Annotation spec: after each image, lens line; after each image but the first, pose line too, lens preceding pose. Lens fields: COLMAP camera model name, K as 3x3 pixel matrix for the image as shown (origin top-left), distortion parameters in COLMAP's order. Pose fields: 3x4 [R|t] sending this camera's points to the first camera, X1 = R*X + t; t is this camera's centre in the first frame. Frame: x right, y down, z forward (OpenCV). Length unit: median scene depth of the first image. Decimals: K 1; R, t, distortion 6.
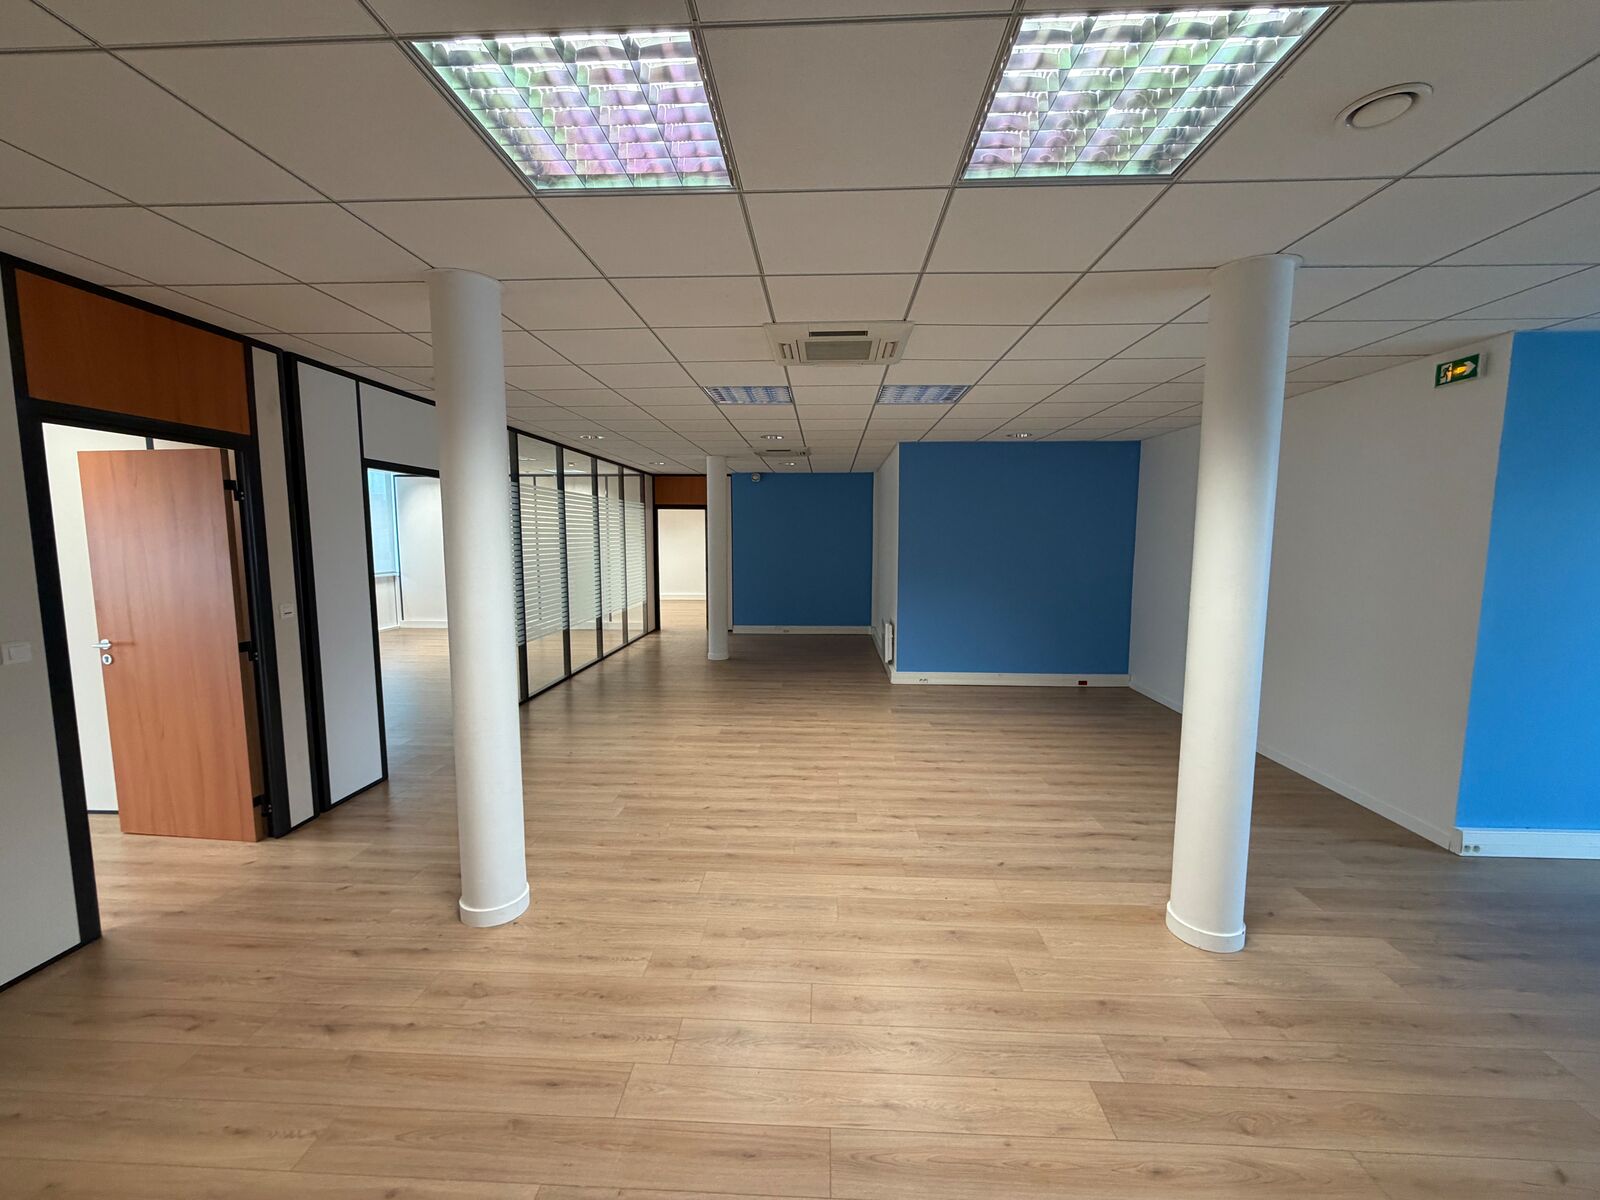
lens RADIAL K [[637.9, 0, 797.2], [0, 637.9, 601.8], [0, 0, 1]] dist [0.002820, -0.000235]
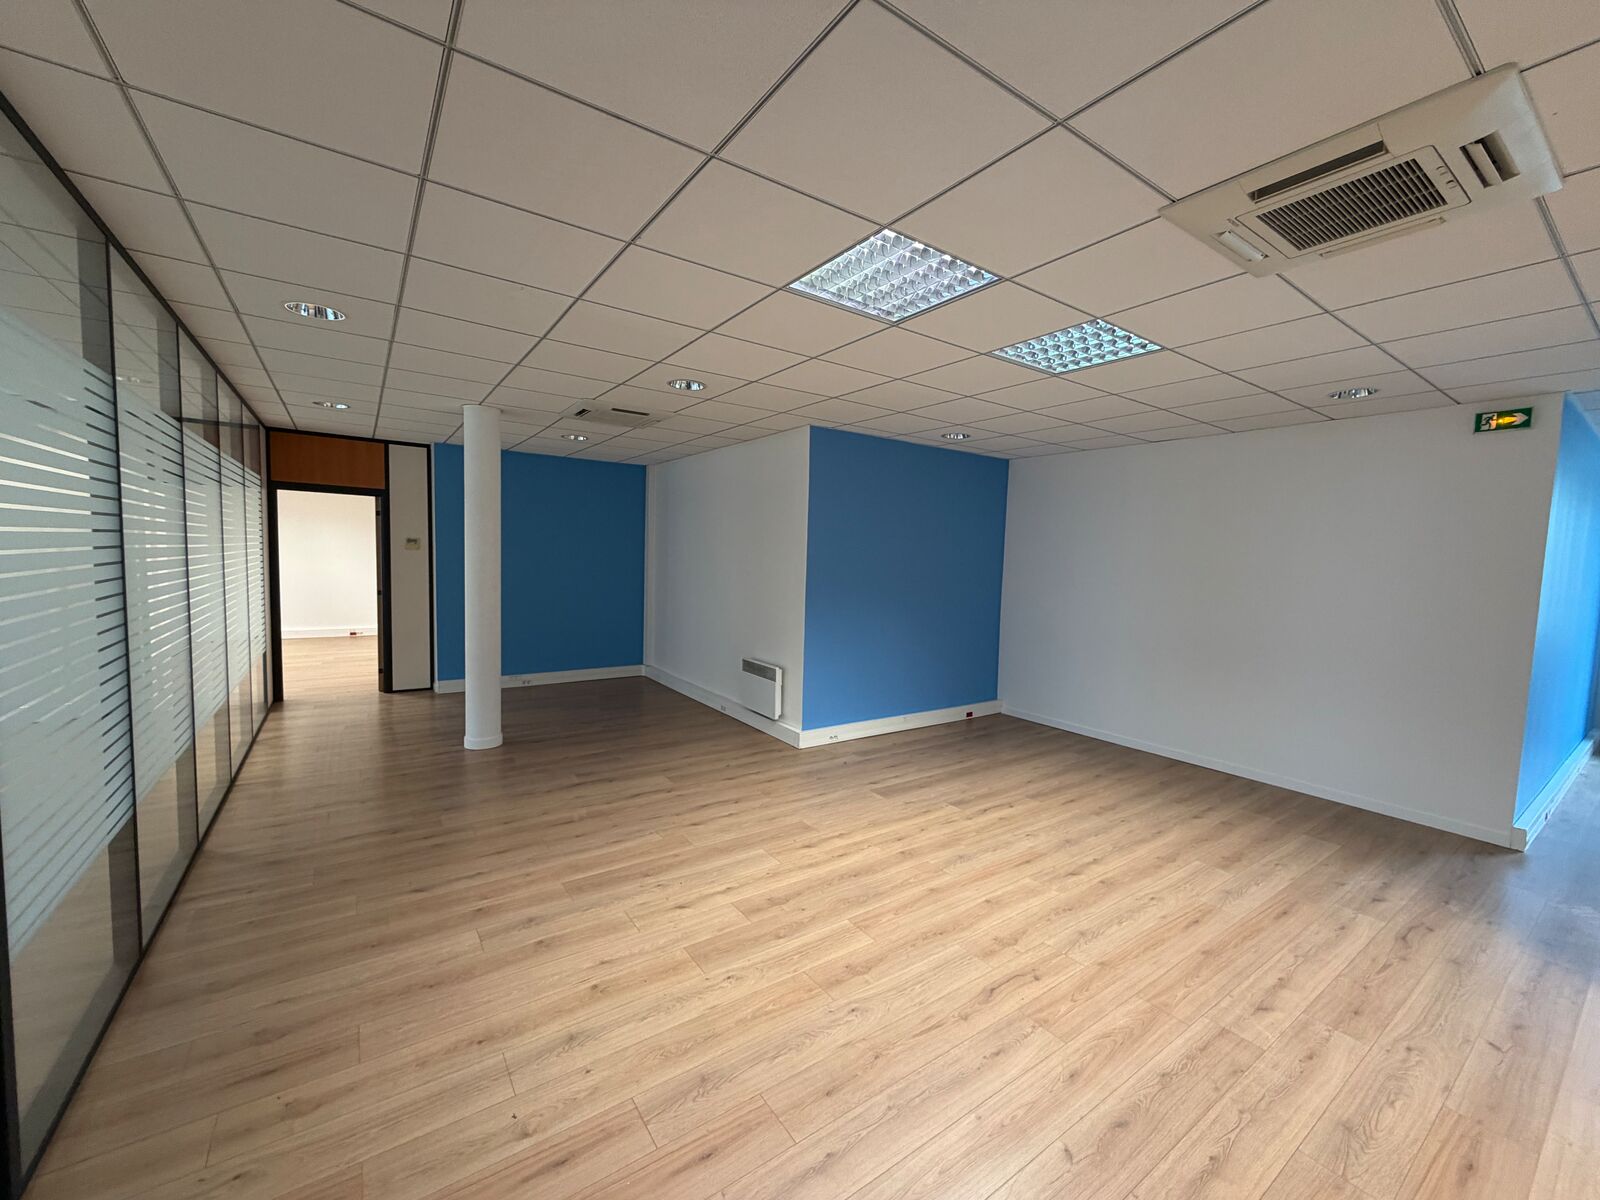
lens RADIAL K [[637.9, 0, 797.2], [0, 637.9, 601.8], [0, 0, 1]] dist [0.002820, -0.000235]
pose [[0.792233, -0.022576, 0.609801, -0.462422], [0.035541, 0.999326, -0.009177, -0.054307], [-0.609183, 0.028943, 0.792501, 0.625354]]
